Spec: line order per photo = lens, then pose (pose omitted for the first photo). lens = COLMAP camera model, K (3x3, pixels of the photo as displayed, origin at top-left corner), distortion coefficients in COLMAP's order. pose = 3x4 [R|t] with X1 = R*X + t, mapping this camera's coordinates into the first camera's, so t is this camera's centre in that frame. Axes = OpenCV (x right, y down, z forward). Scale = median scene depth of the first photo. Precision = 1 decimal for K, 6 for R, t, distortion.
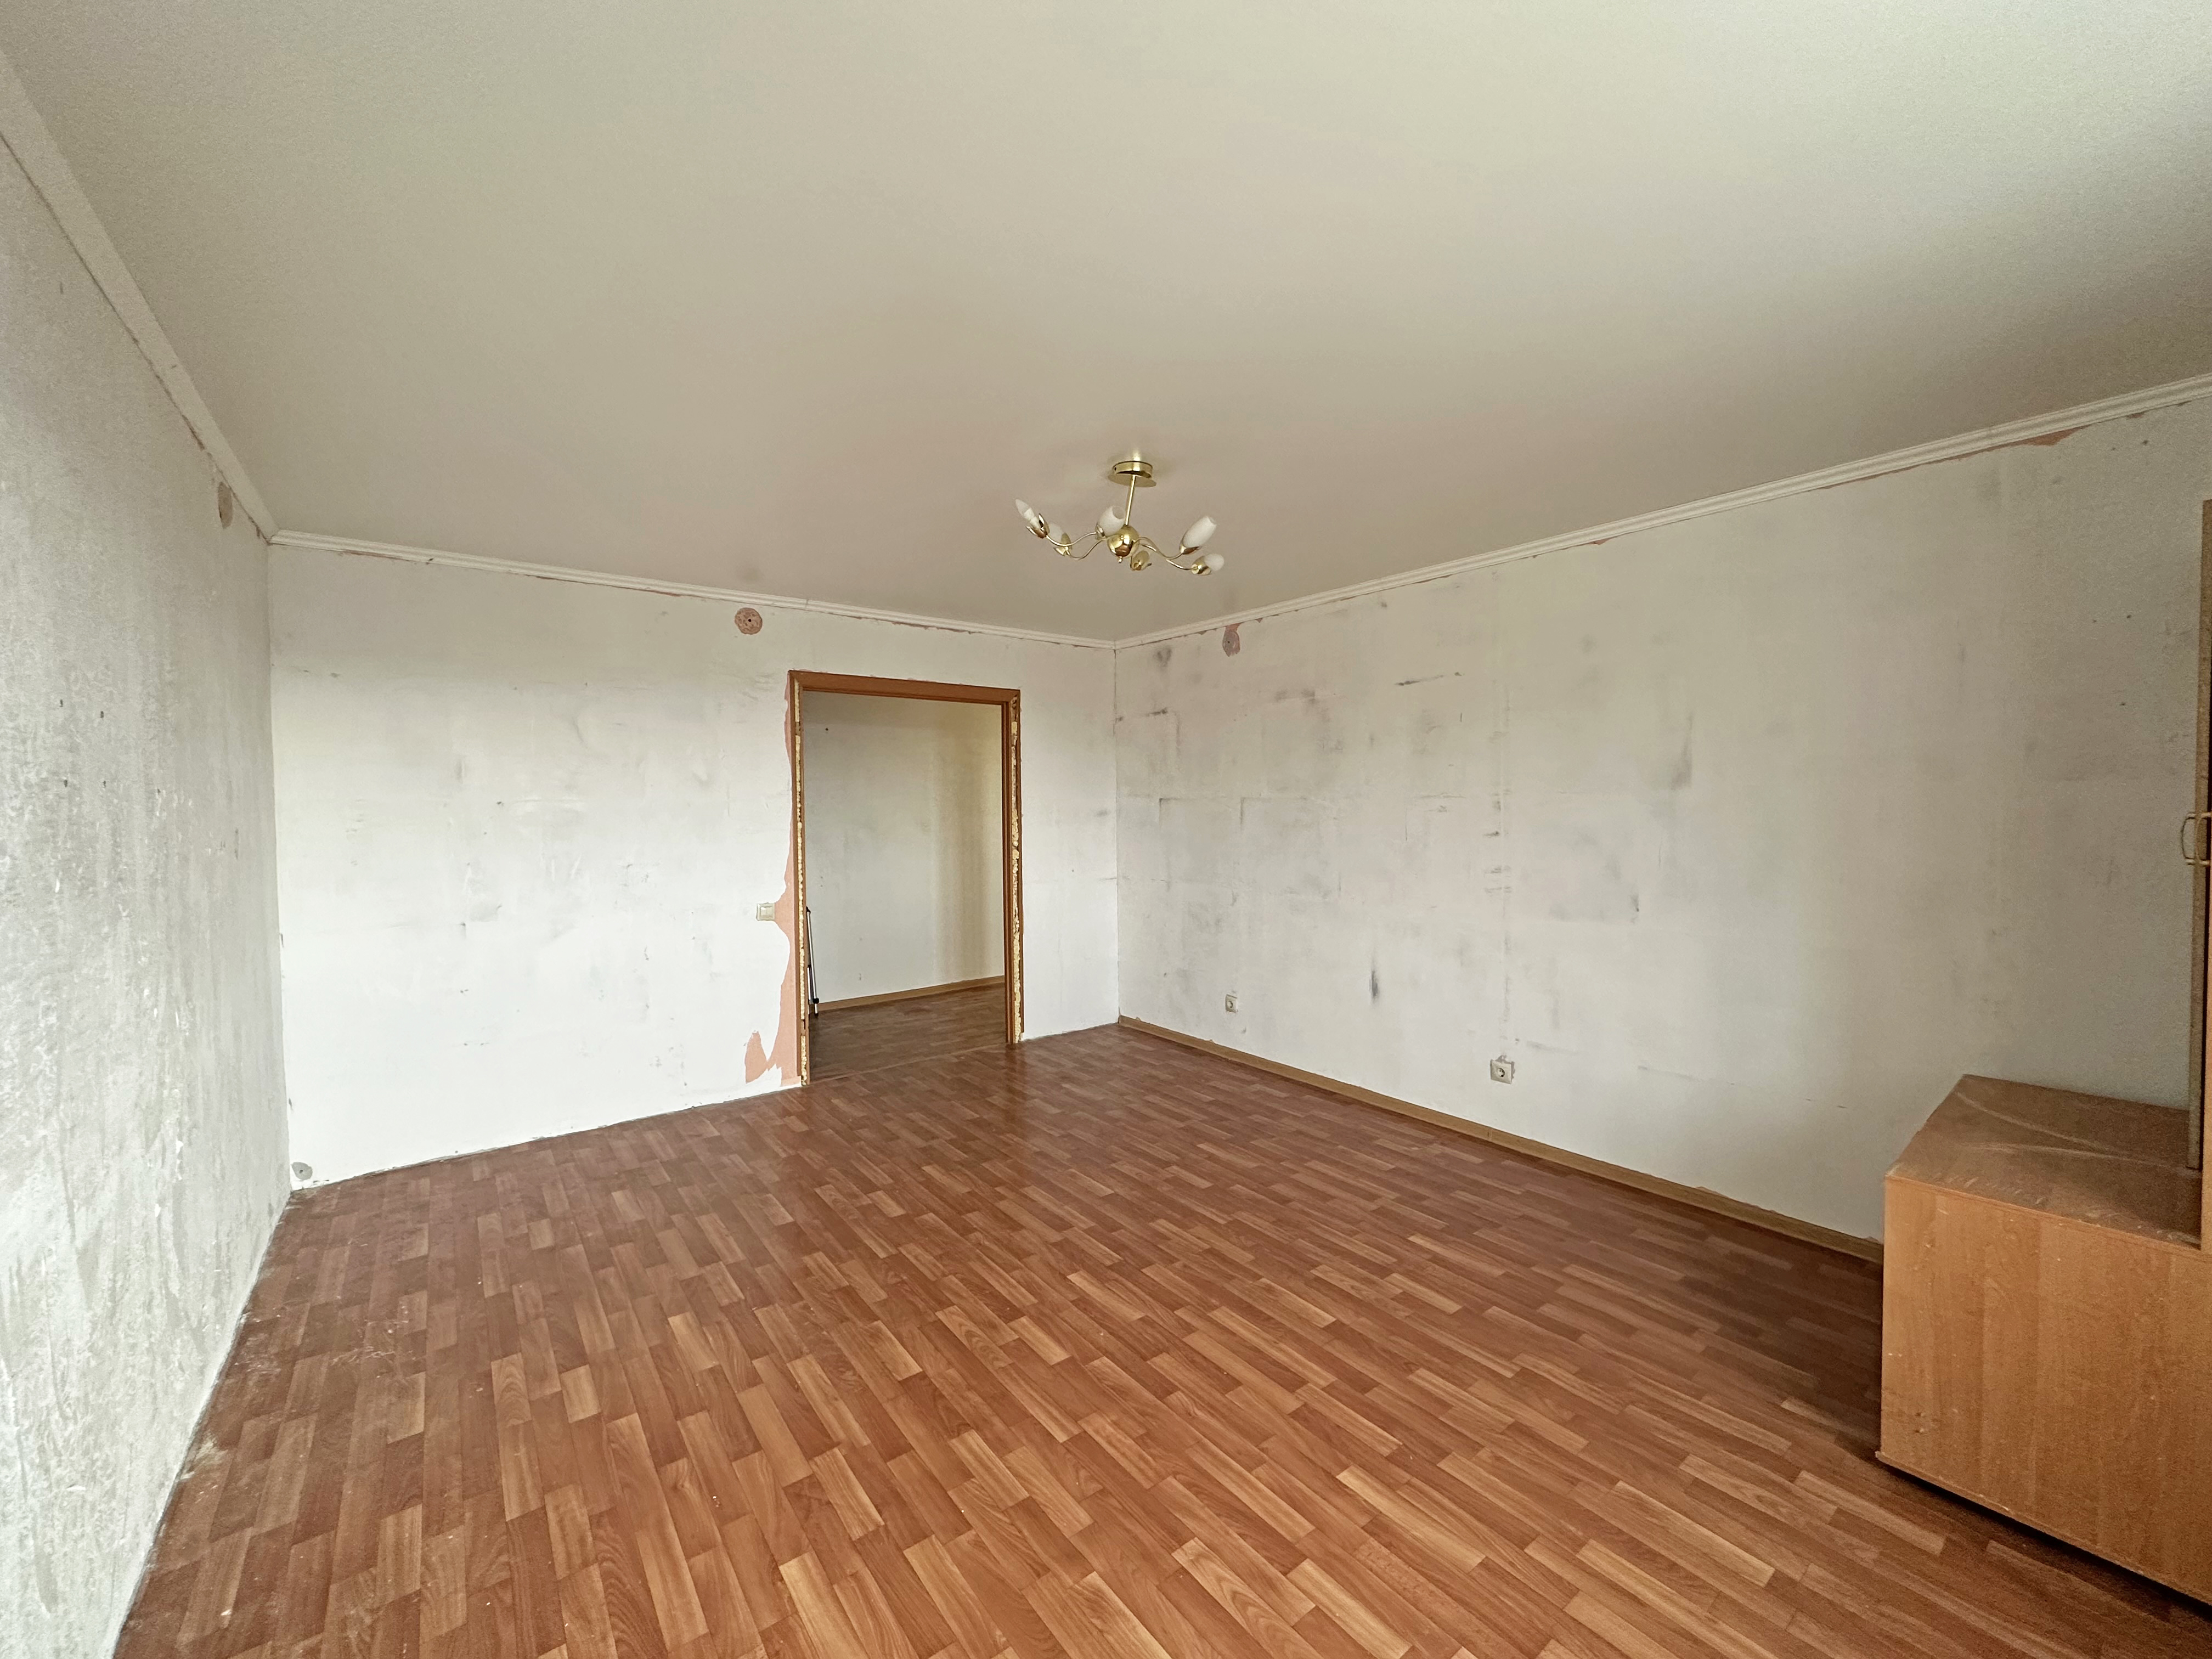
lens RADIAL K [[878.9, 0, 1109.8], [0, 878.9, 829.1], [0, 0, 1]] dist [-0.000254, -0.000305]
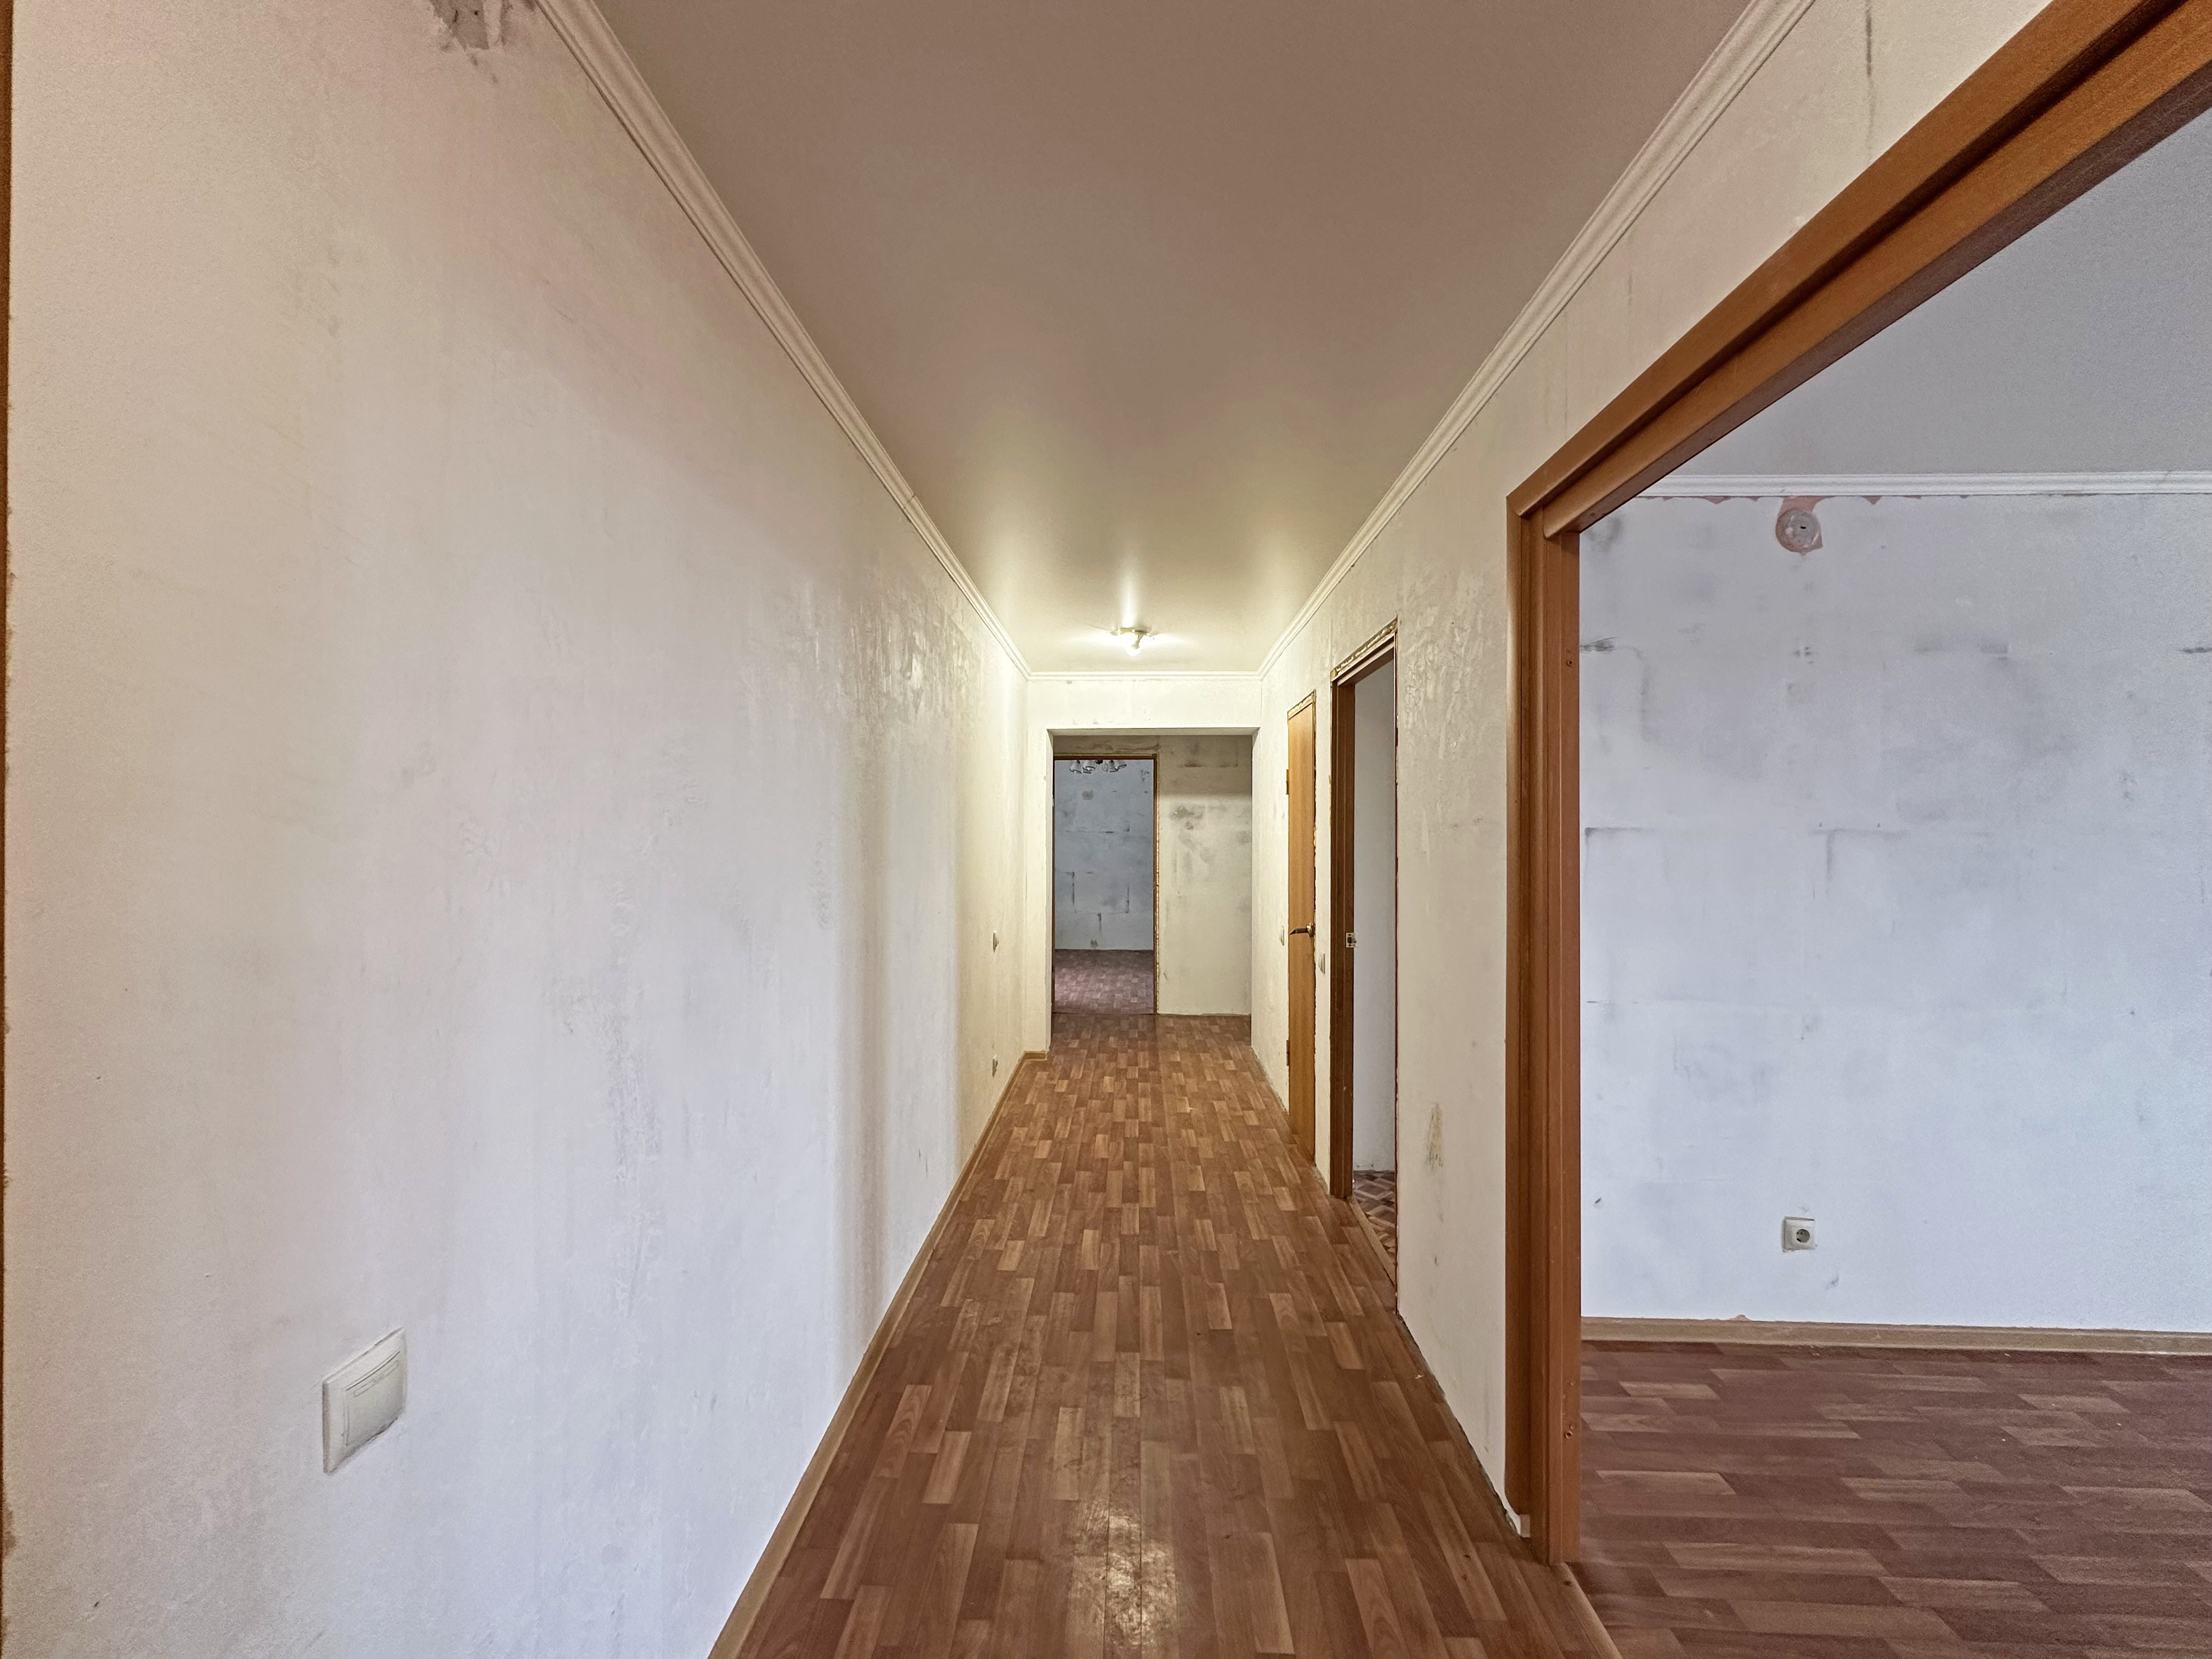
lens RADIAL K [[878.9, 0, 1108.0], [0, 878.9, 828.4], [0, 0, 1]] dist [-0.000254, -0.000305]
pose [[0.637471, 0.015686, 0.770315, -0.786283], [0.012442, 0.999453, -0.030648, -0.038569], [-0.770374, 0.029122, 0.636927, 1.500494]]
